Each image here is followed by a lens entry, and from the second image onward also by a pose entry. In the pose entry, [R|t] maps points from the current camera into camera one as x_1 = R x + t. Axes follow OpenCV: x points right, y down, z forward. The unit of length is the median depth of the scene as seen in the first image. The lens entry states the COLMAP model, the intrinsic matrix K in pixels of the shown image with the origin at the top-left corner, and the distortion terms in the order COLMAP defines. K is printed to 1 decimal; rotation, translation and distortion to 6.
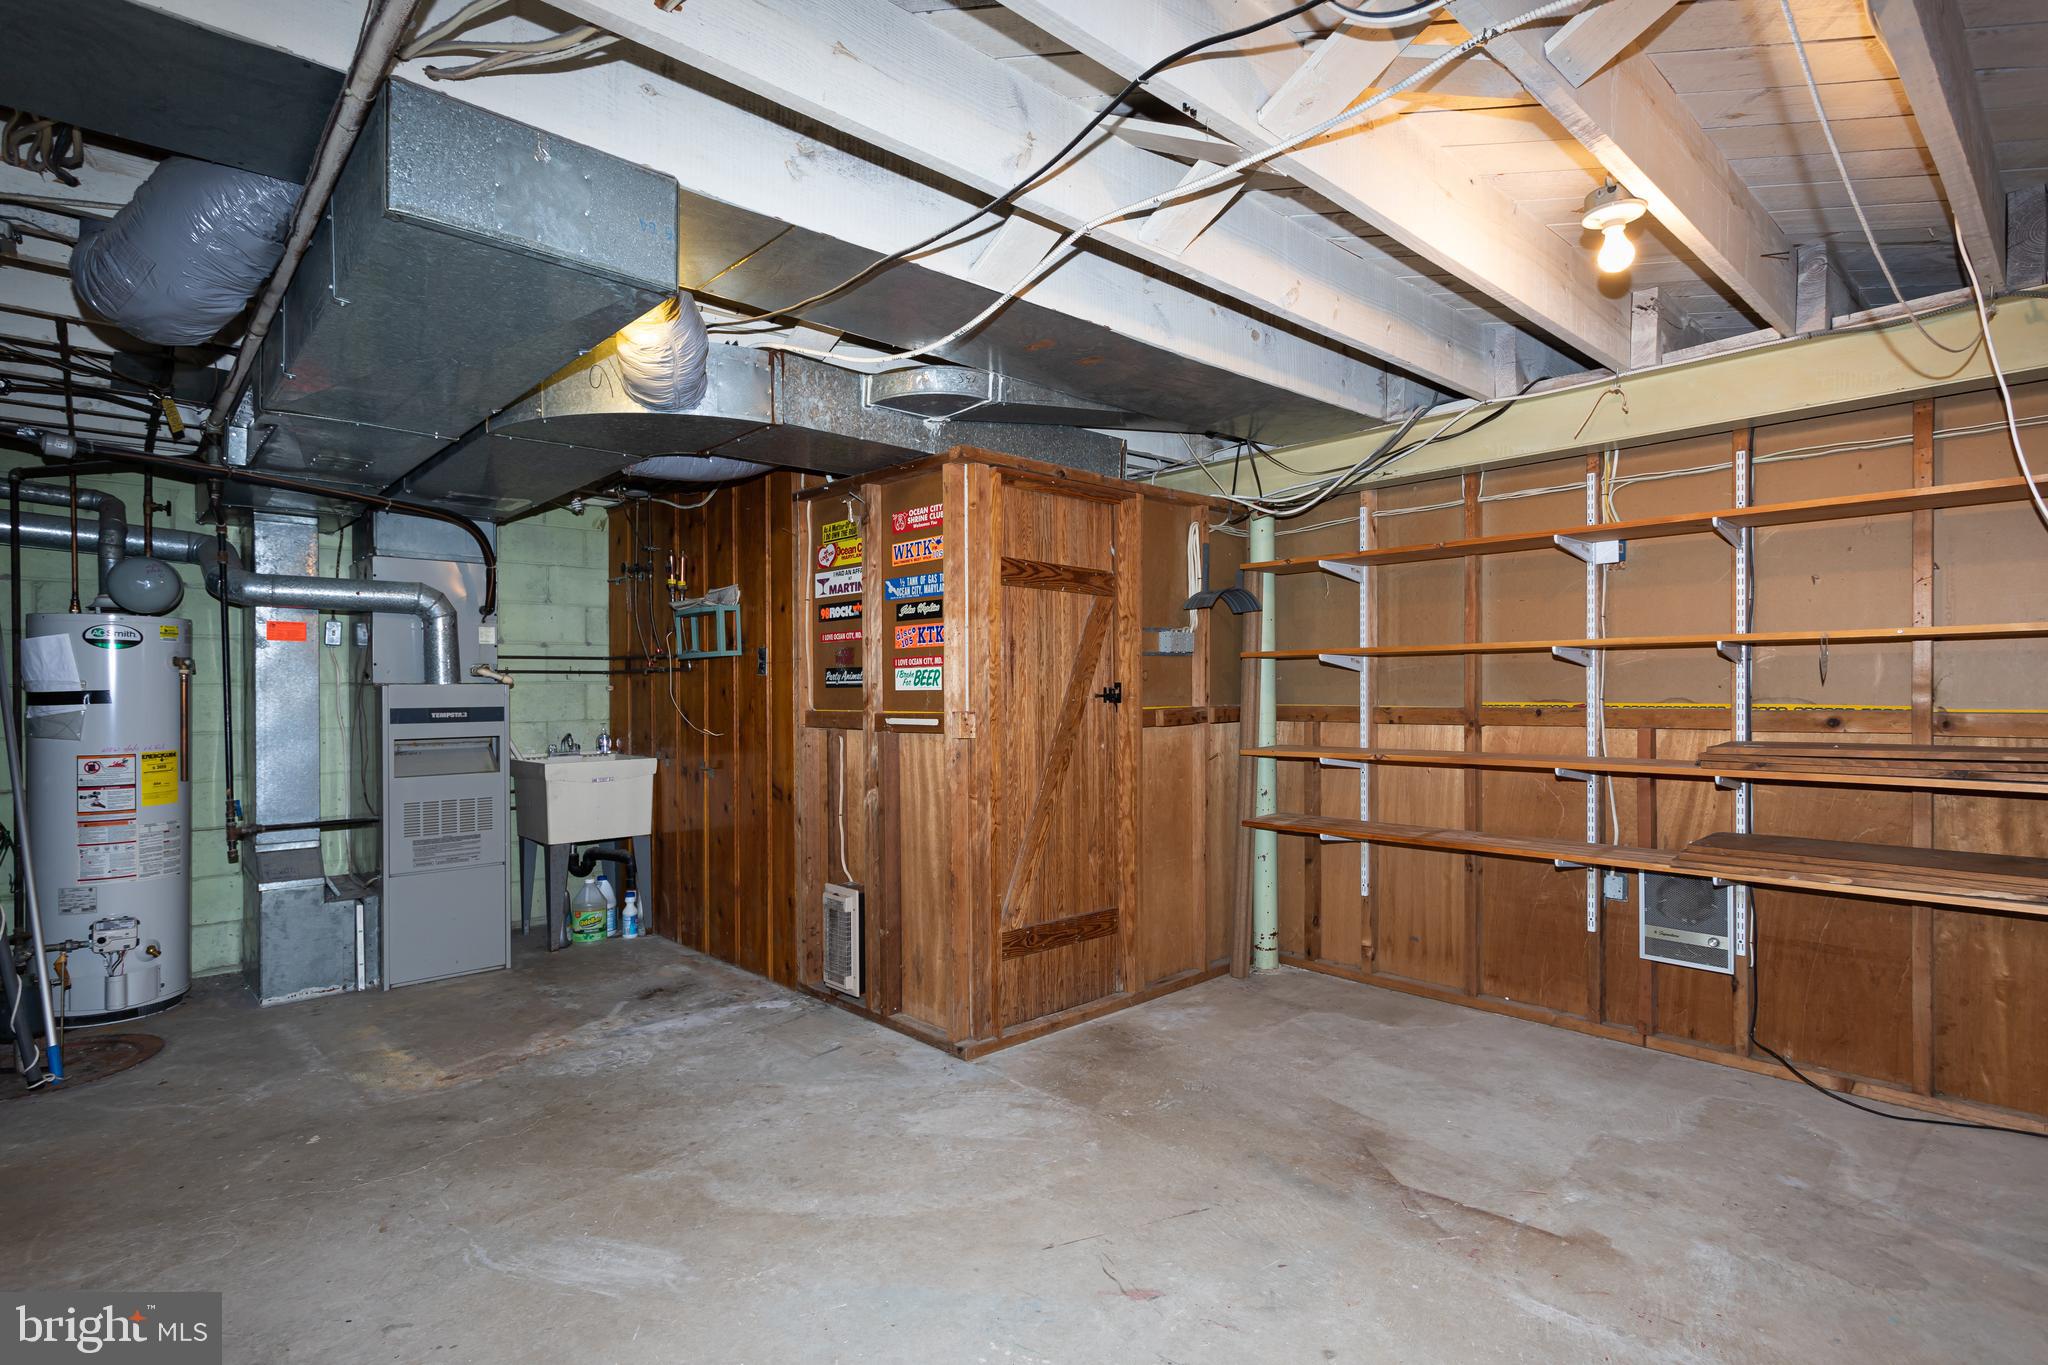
lens RADIAL K [[1016.2, 0, 1024.0], [0, 1016.2, 682.5], [0, 0, 1]] dist [-0.000799, 0.000055]
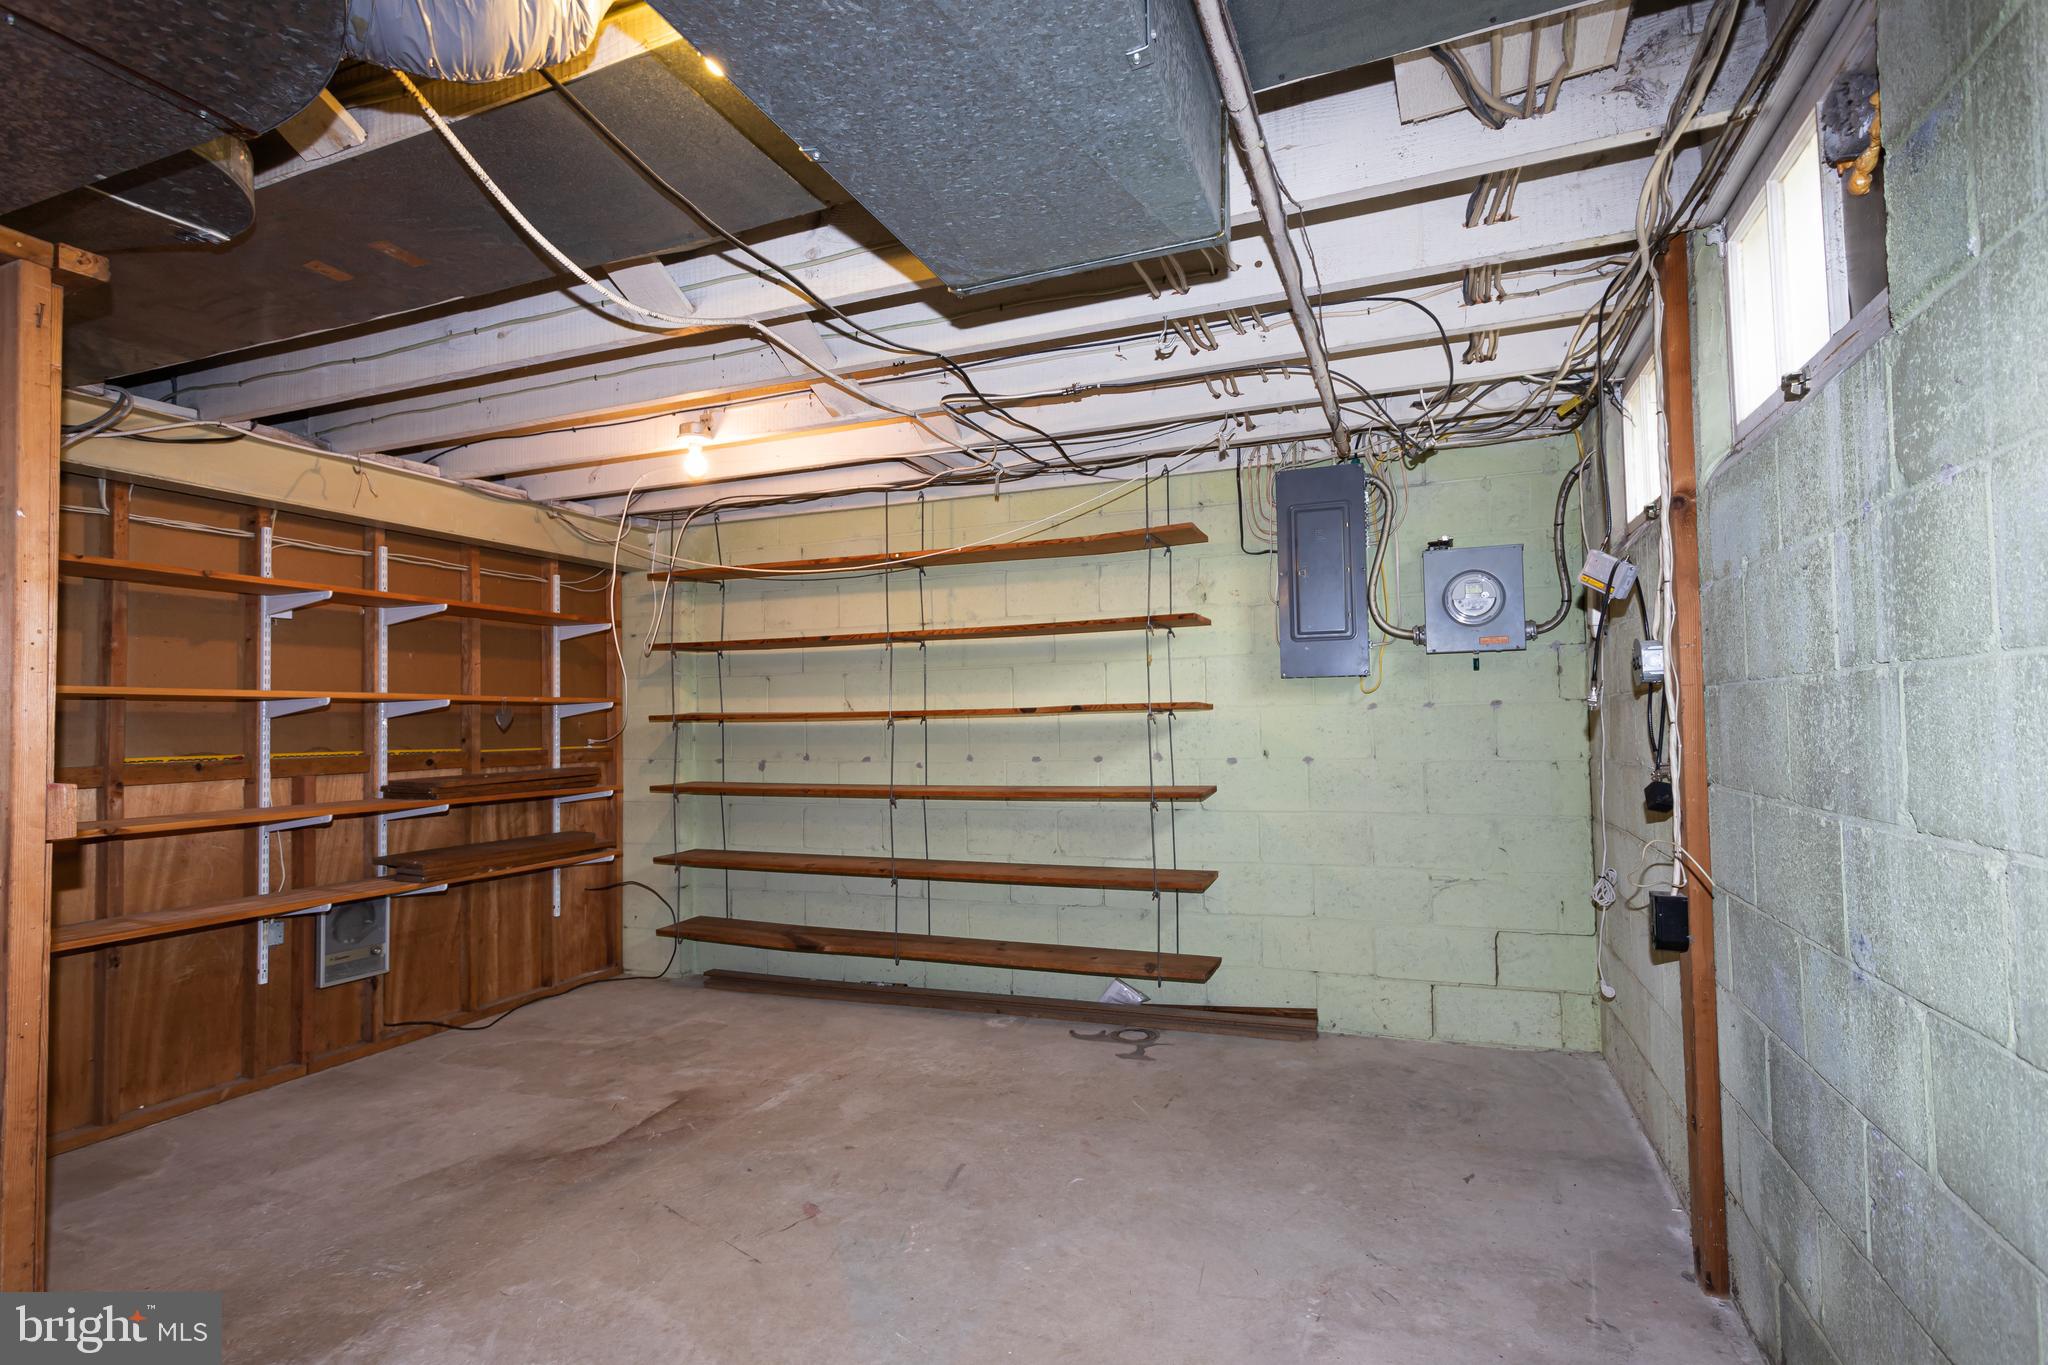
lens RADIAL K [[1016.2, 0, 1024.0], [0, 1016.2, 682.5], [0, 0, 1]] dist [-0.000799, 0.000055]
pose [[-0.438170, 0.047916, 0.897614, -0.879653], [0.011925, 0.998800, -0.047496, 0.007684], [-0.898813, -0.010107, -0.438216, 0.997384]]
